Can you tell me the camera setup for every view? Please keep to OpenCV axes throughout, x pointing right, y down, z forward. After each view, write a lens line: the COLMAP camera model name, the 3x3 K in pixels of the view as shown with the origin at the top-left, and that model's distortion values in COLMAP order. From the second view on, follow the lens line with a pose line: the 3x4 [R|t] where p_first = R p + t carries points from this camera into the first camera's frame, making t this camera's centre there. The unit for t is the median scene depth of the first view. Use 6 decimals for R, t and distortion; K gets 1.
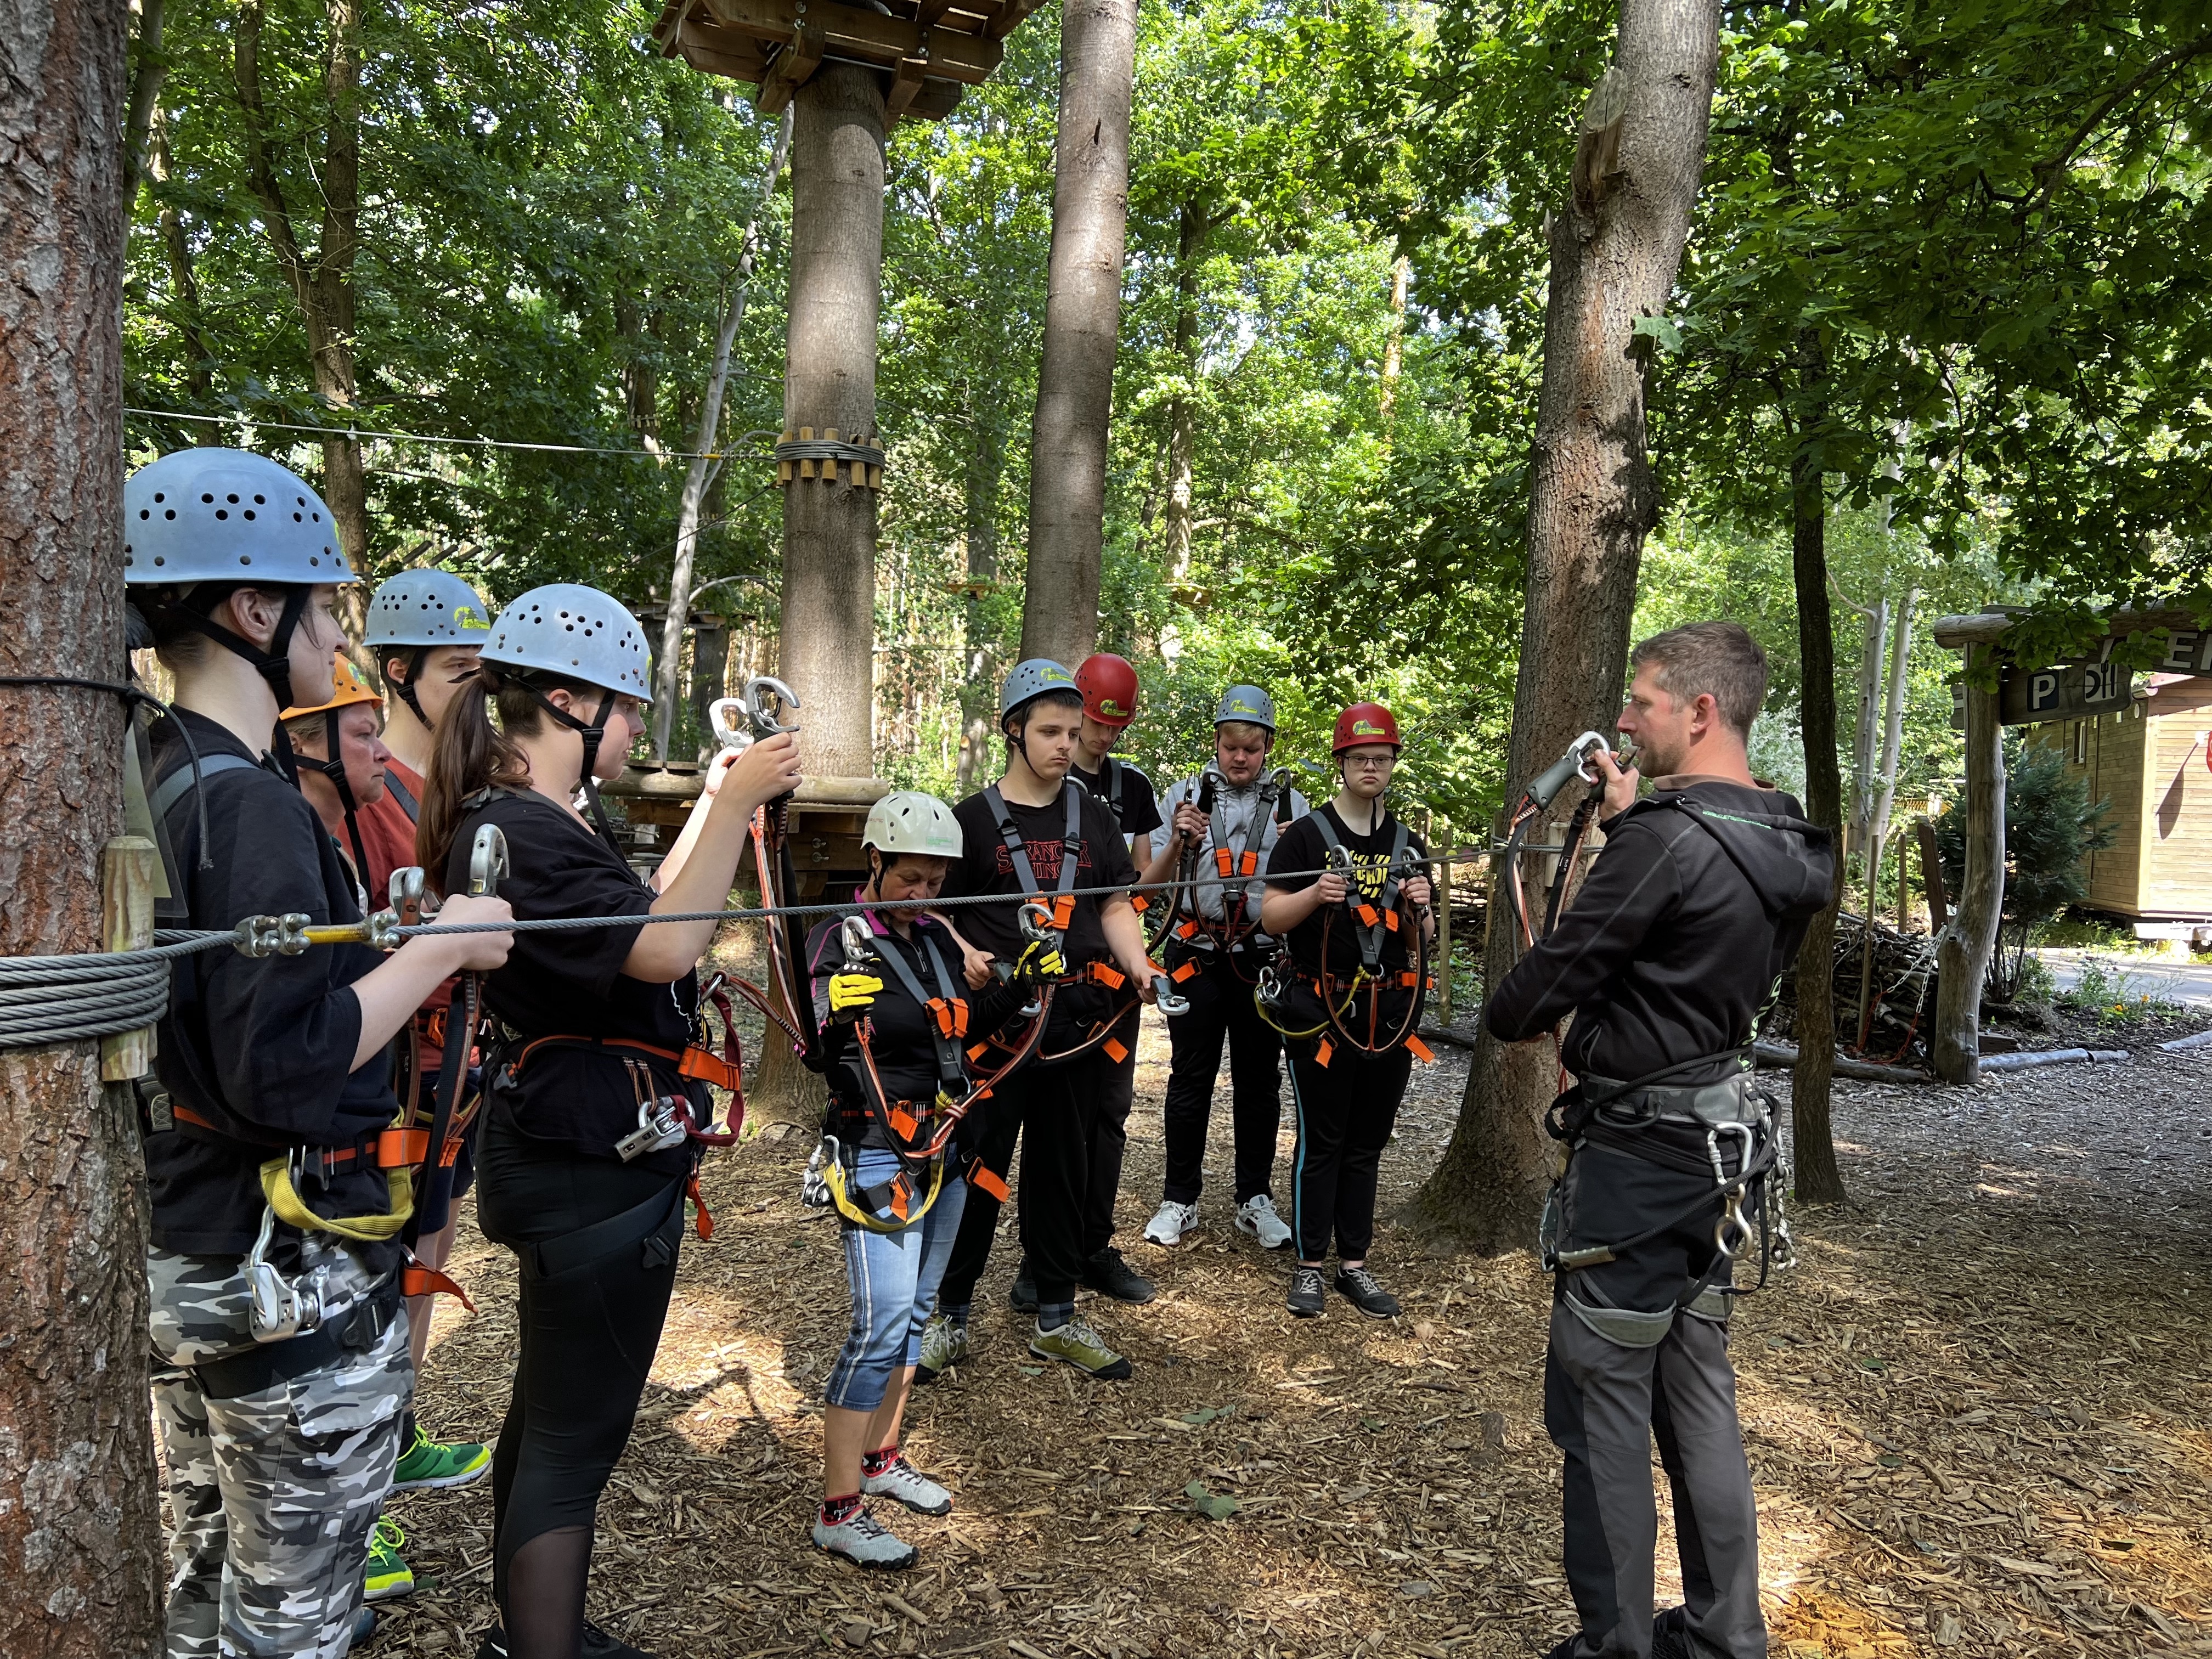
lens RADIAL K [[1676.5, 0, 1083.3], [0, 1676.5, 877.6], [0, 0, 1]] dist [0.030058, -0.037677]
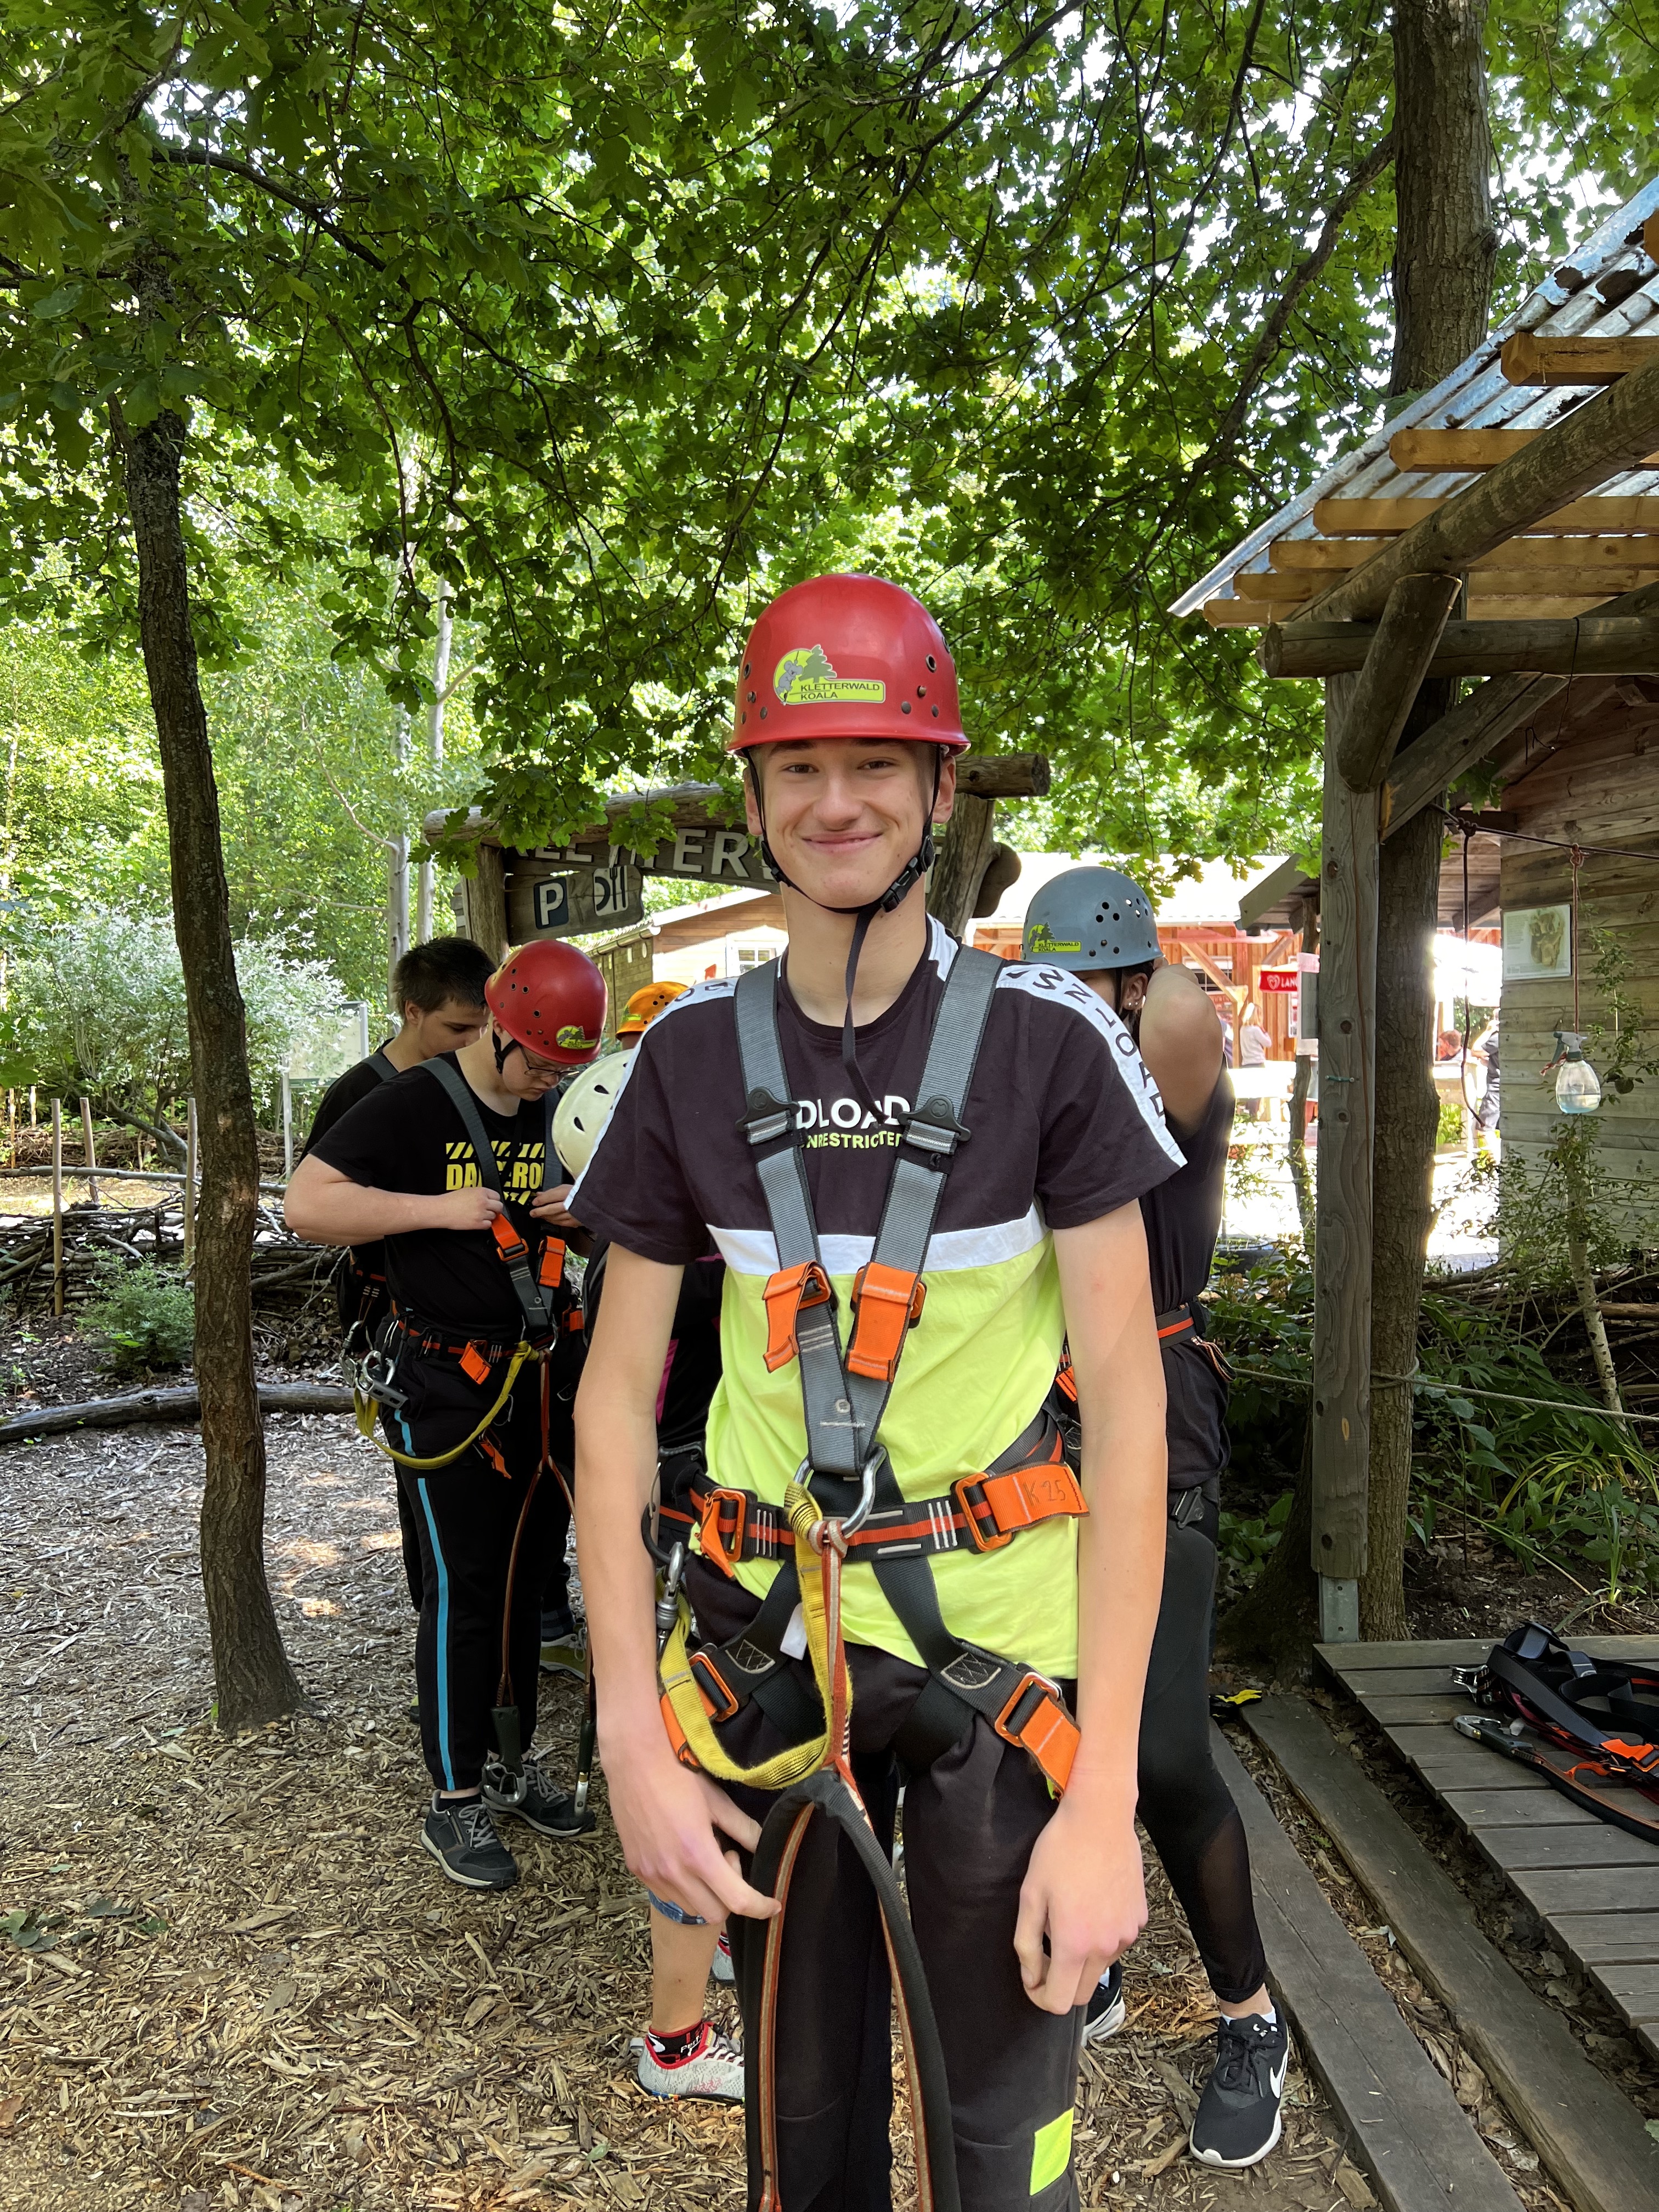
lens RADIAL K [[1676.5, 0, 825.2], [0, 1676.5, 1107.5], [0, 0, 1]] dist [0.030058, -0.037677]
pose [[0.786734, -0.067870, 0.613550, 0.199738], [0.078520, 0.996866, 0.009588, -0.010756], [-0.612278, 0.040633, 0.789597, 0.333147]]
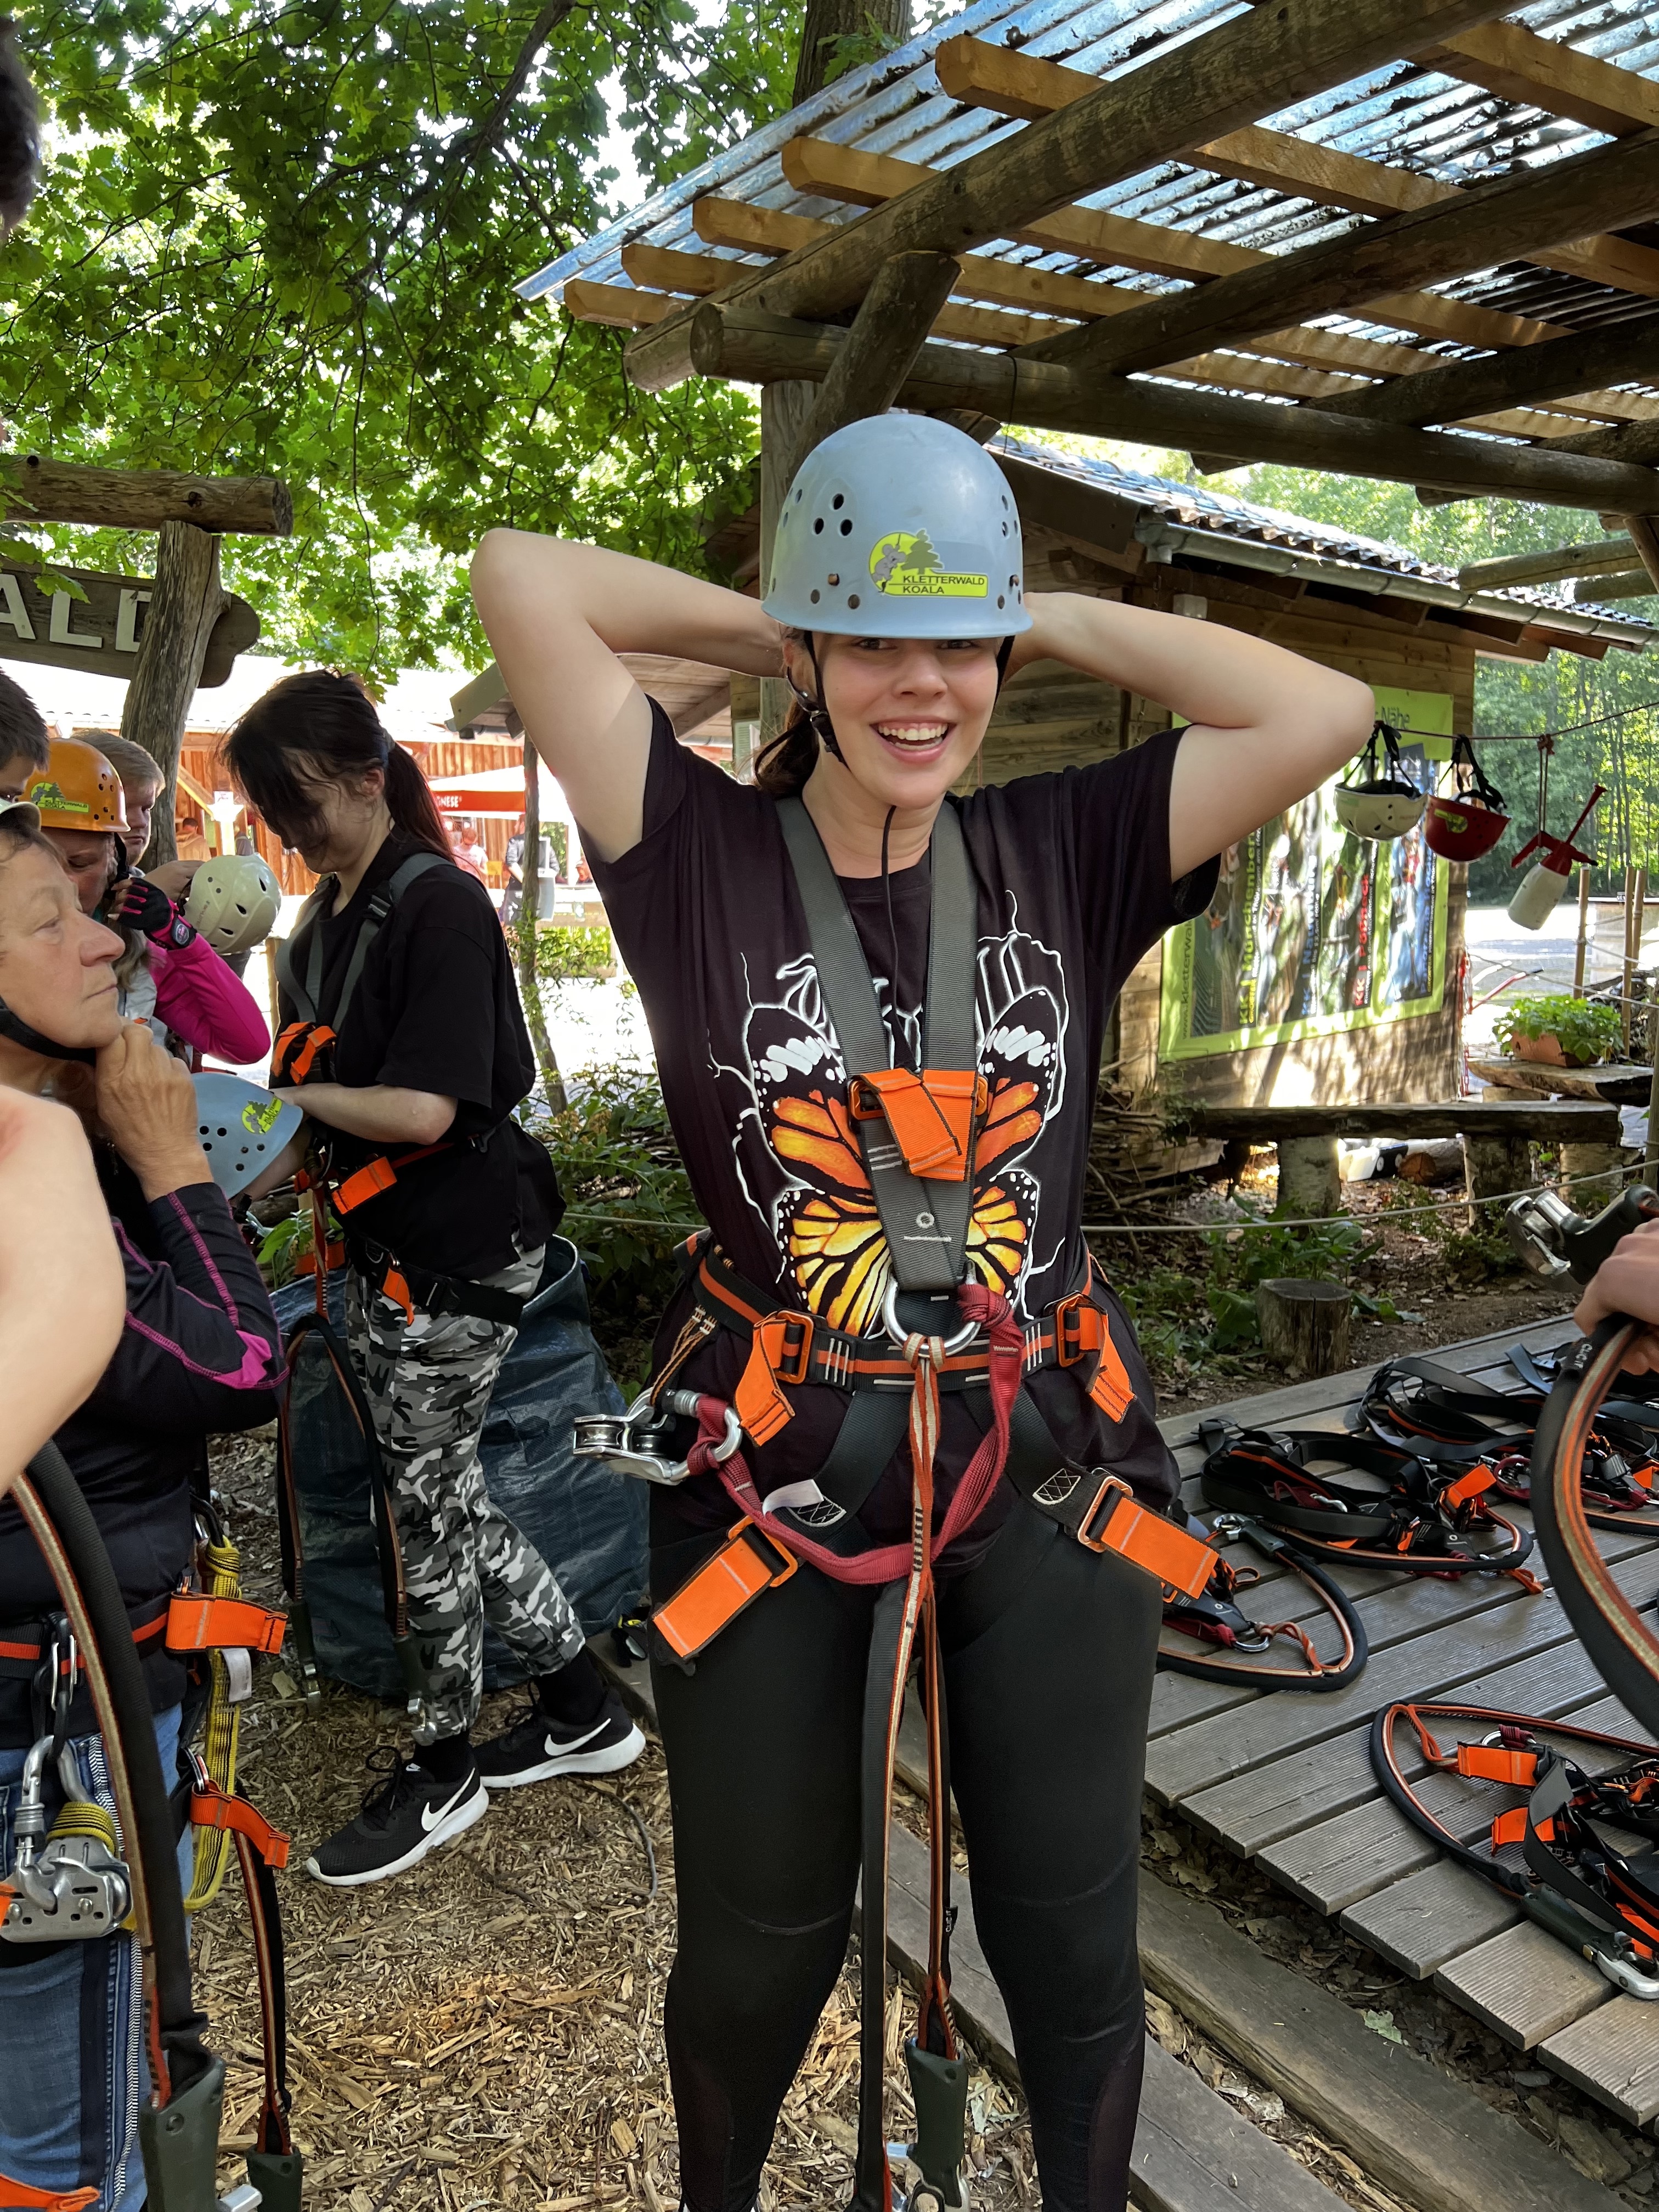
lens RADIAL K [[1676.5, 0, 836.9], [0, 1676.5, 1112.2], [0, 0, 1]] dist [0.030058, -0.037677]
pose [[0.366865, -0.175625, 0.913546, 0.230321], [0.080811, 0.984322, 0.156779, -0.009902], [-0.926758, 0.016308, 0.375305, 0.455262]]
